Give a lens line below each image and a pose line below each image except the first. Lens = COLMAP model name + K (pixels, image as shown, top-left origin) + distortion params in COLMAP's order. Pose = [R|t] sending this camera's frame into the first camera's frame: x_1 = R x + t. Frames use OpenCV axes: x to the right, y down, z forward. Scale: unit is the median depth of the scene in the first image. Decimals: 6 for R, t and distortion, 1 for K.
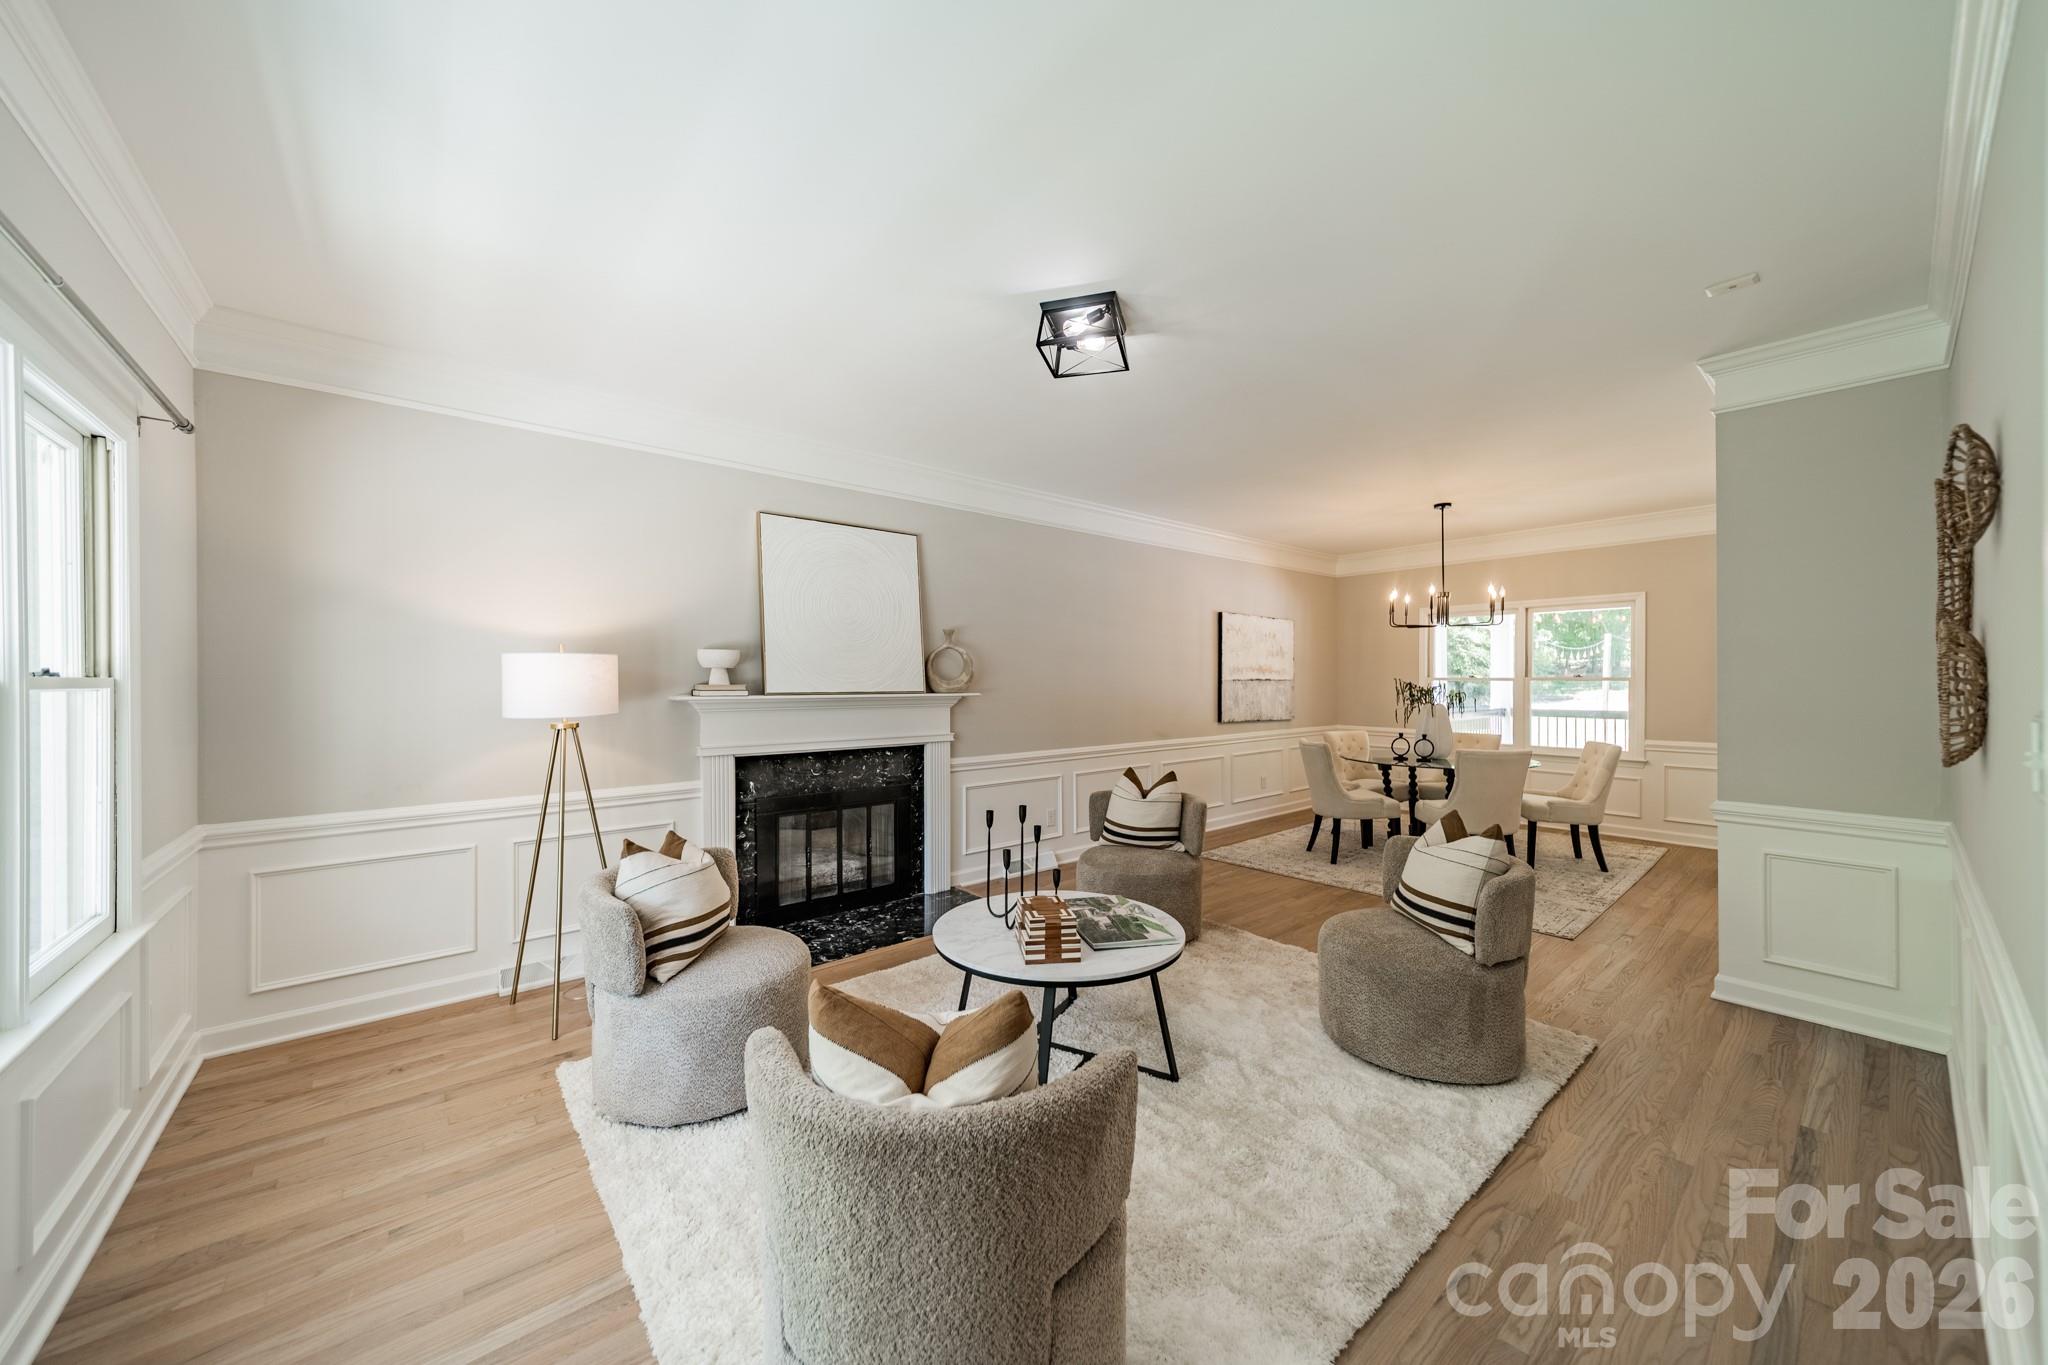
lens RADIAL K [[723.5, 0, 1027.5], [0, 723.5, 684.7], [0, 0, 1]] dist [0.007655, 0.000202]
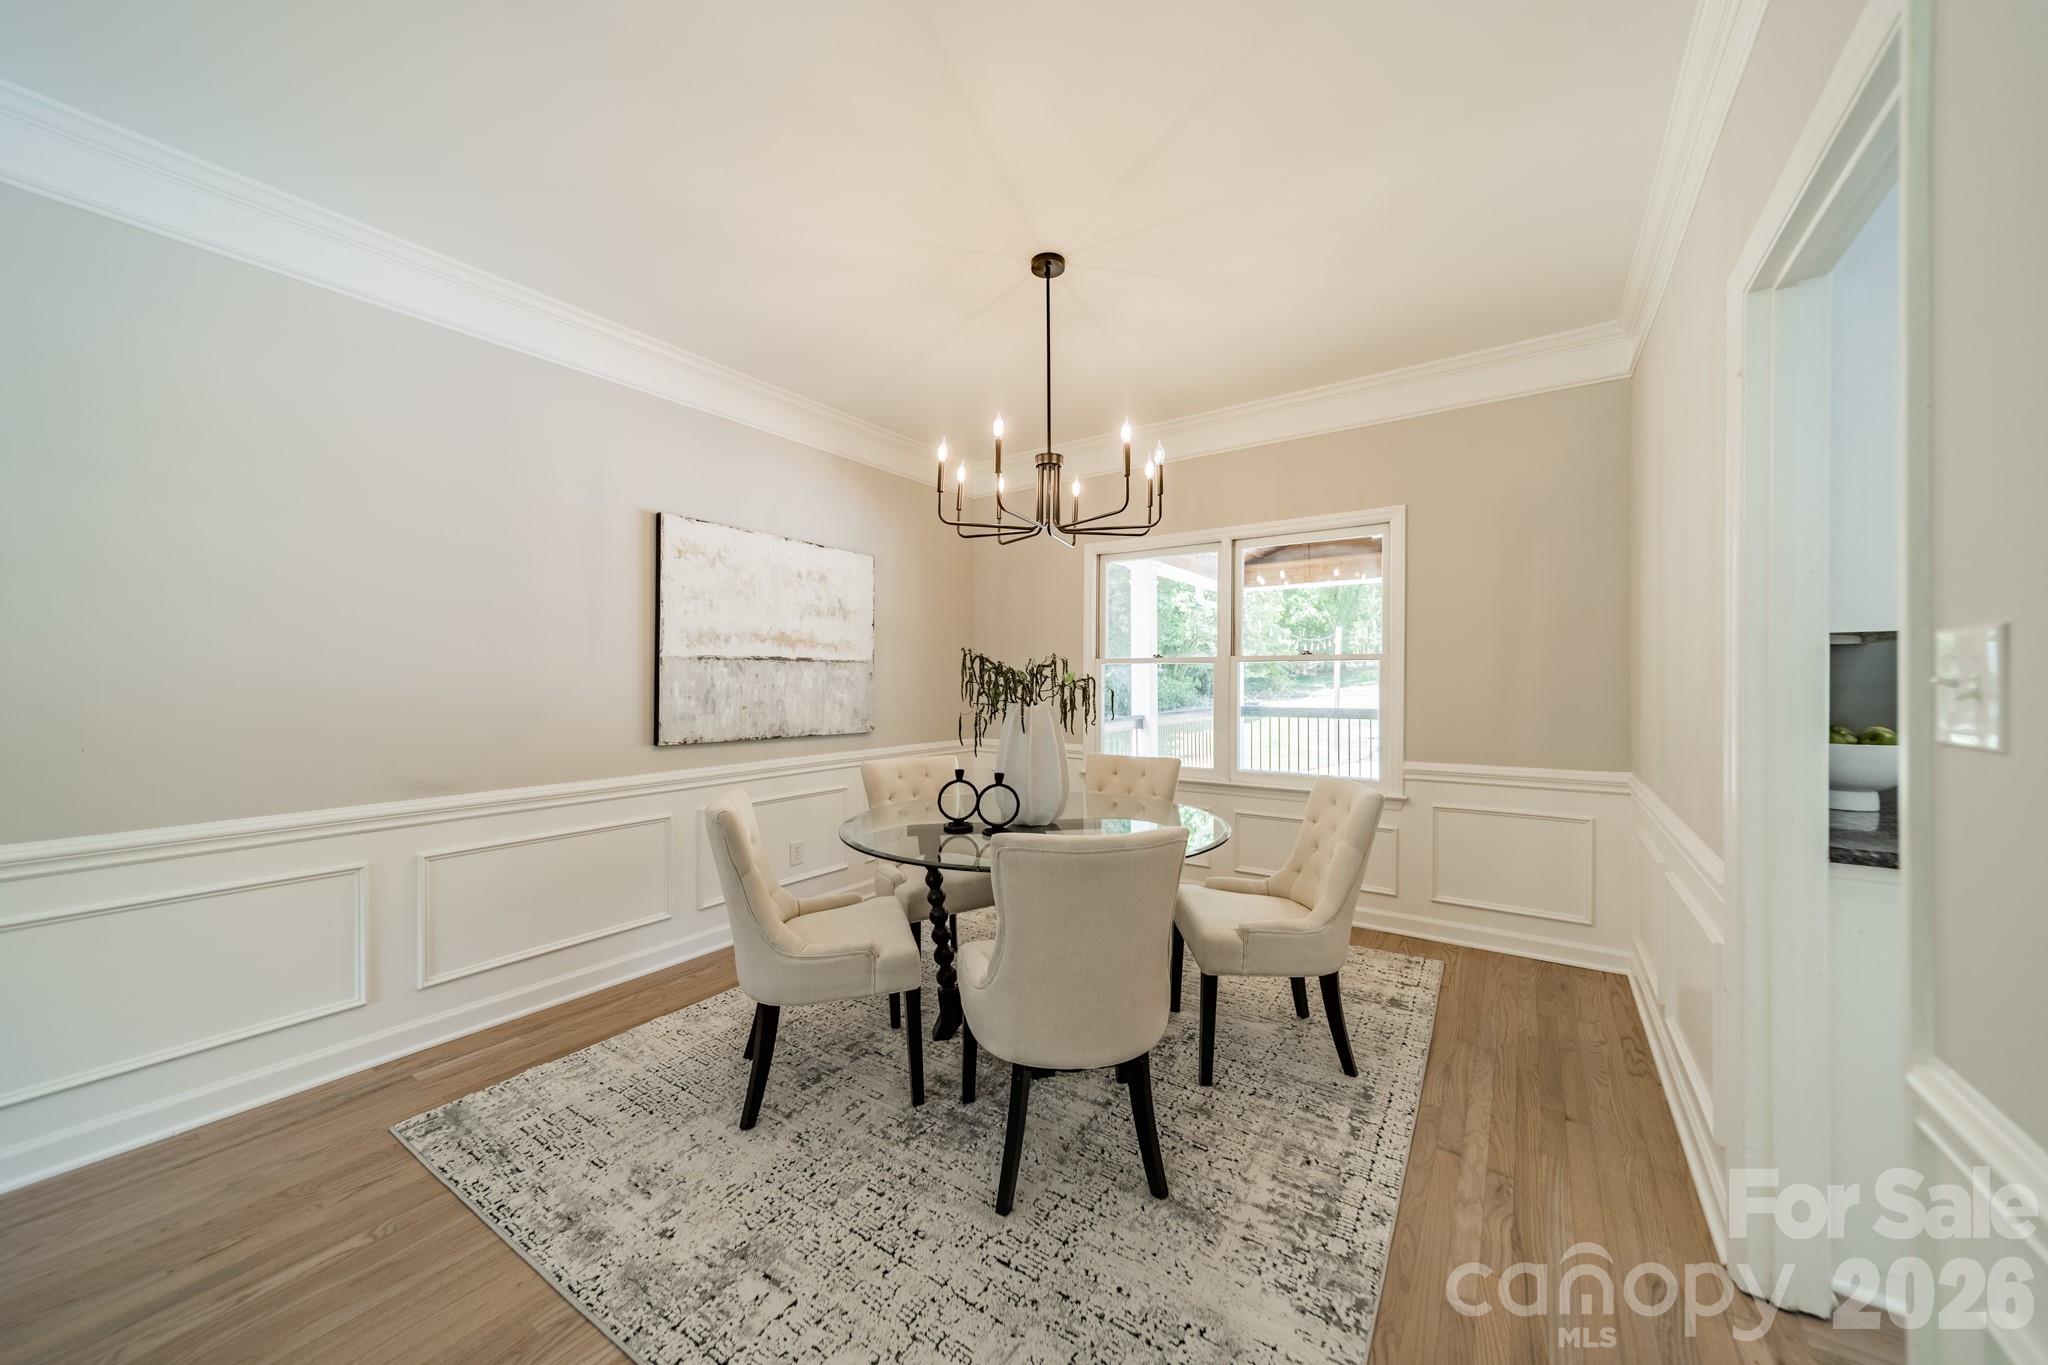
lens RADIAL K [[723.5, 0, 1027.5], [0, 723.5, 684.7], [0, 0, 1]] dist [0.007655, 0.000202]
pose [[0.963681, -0.000252, 0.267056, 0.586899], [0.000701, 0.999998, -0.001586, 0.021009], [-0.267055, 0.001716, 0.963680, 0.757332]]
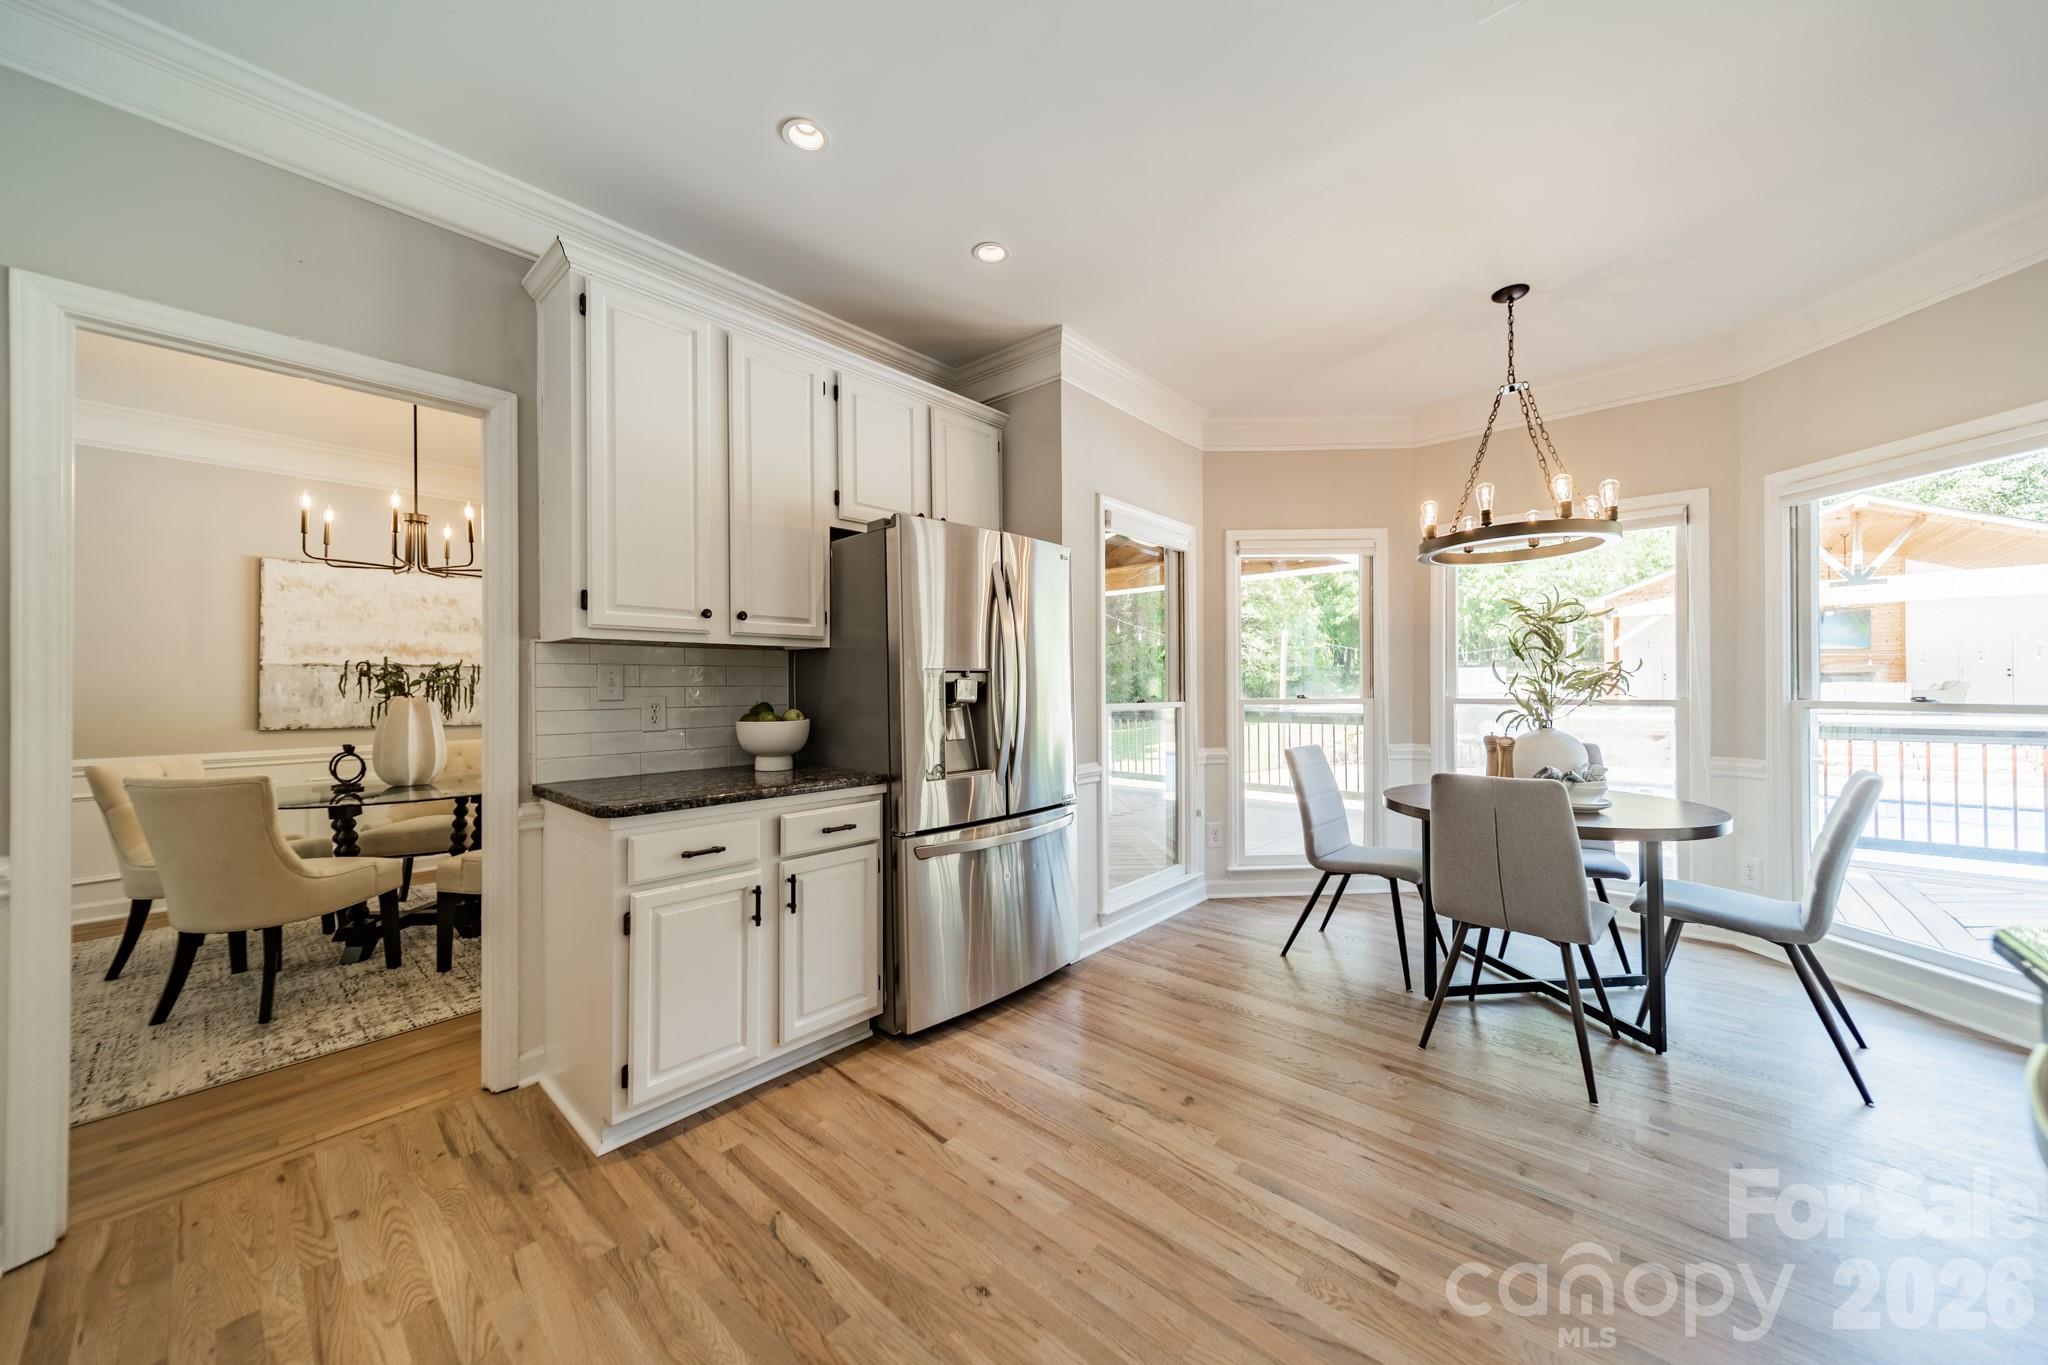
lens RADIAL K [[723.5, 0, 1027.5], [0, 723.5, 684.7], [0, 0, 1]] dist [0.007655, 0.000202]
pose [[0.989703, 0.000429, 0.143138, 1.326736], [0.001017, 0.999949, -0.010032, 0.030505], [-0.143135, 0.010074, 0.989652, 0.421853]]
